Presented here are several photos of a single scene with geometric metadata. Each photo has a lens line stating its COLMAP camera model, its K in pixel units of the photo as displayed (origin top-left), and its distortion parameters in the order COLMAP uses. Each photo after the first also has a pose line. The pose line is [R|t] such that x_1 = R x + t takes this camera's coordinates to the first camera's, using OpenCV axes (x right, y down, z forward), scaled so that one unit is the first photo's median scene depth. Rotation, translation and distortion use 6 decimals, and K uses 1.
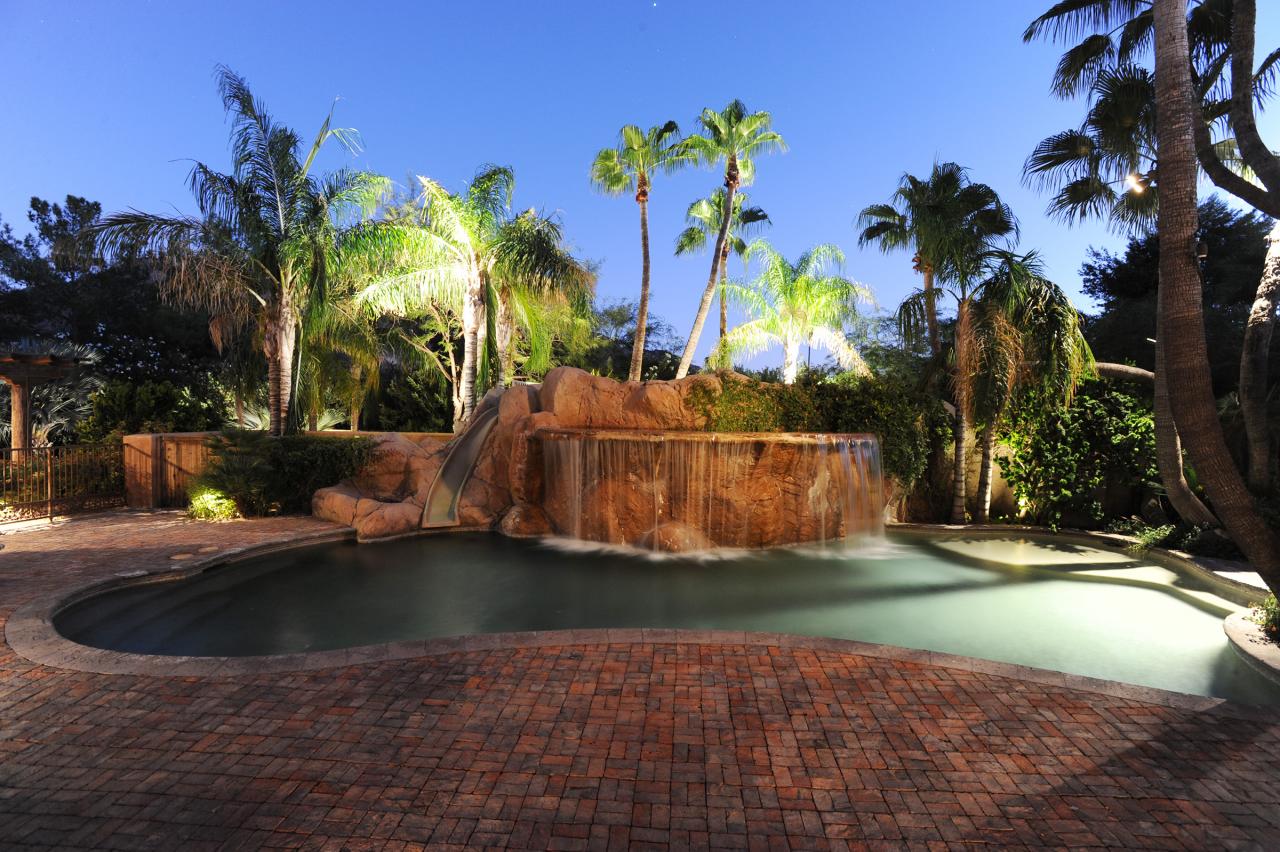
lens RADIAL K [[602.2, 0, 640.0], [0, 602.2, 426.0], [0, 0, 1]] dist [-0.071830, 0.010717]
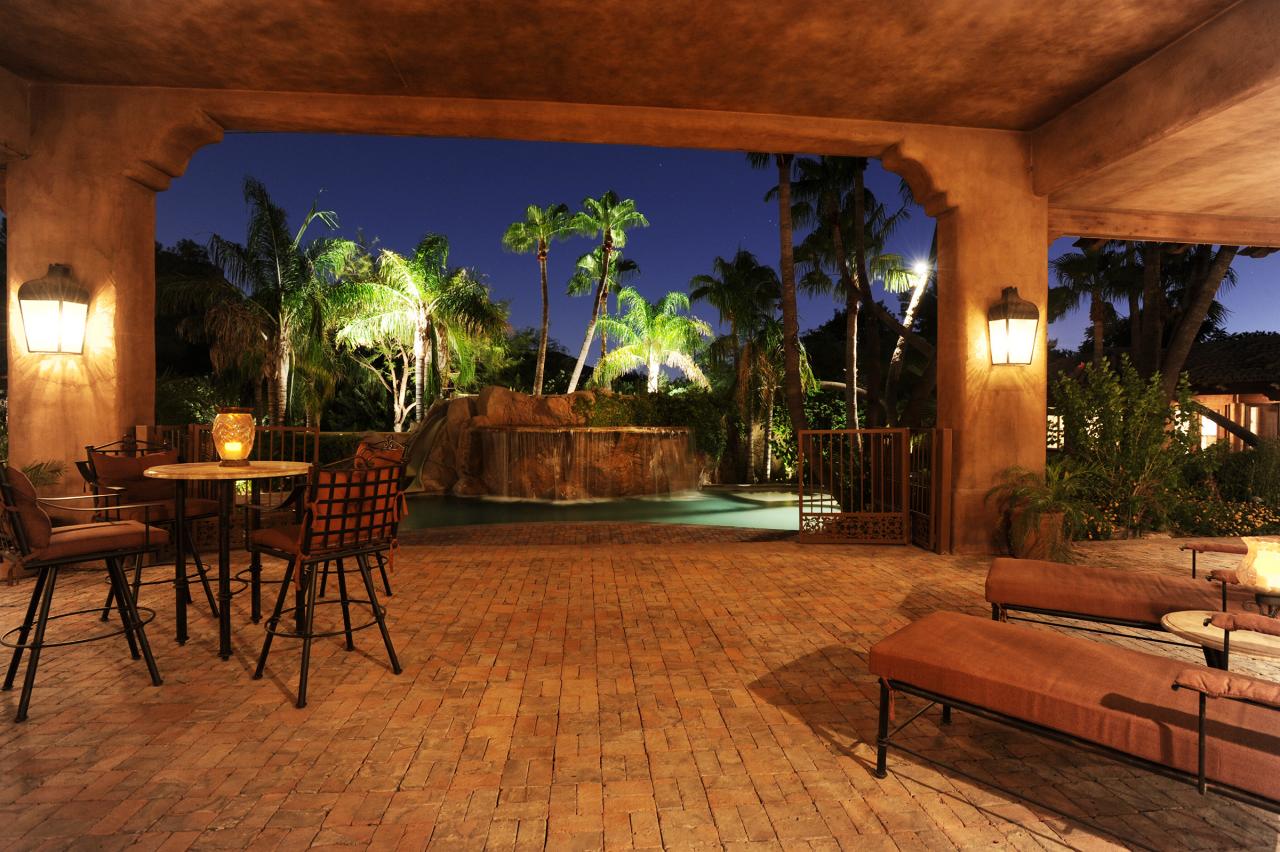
lens RADIAL K [[602.2, 0, 640.0], [0, 602.2, 426.0], [0, 0, 1]] dist [-0.071830, 0.010717]
pose [[0.985671, -0.012826, 0.168188, -0.015231], [0.013269, 0.999911, -0.001509, 0.010380], [-0.168154, 0.003719, 0.985754, -0.549945]]
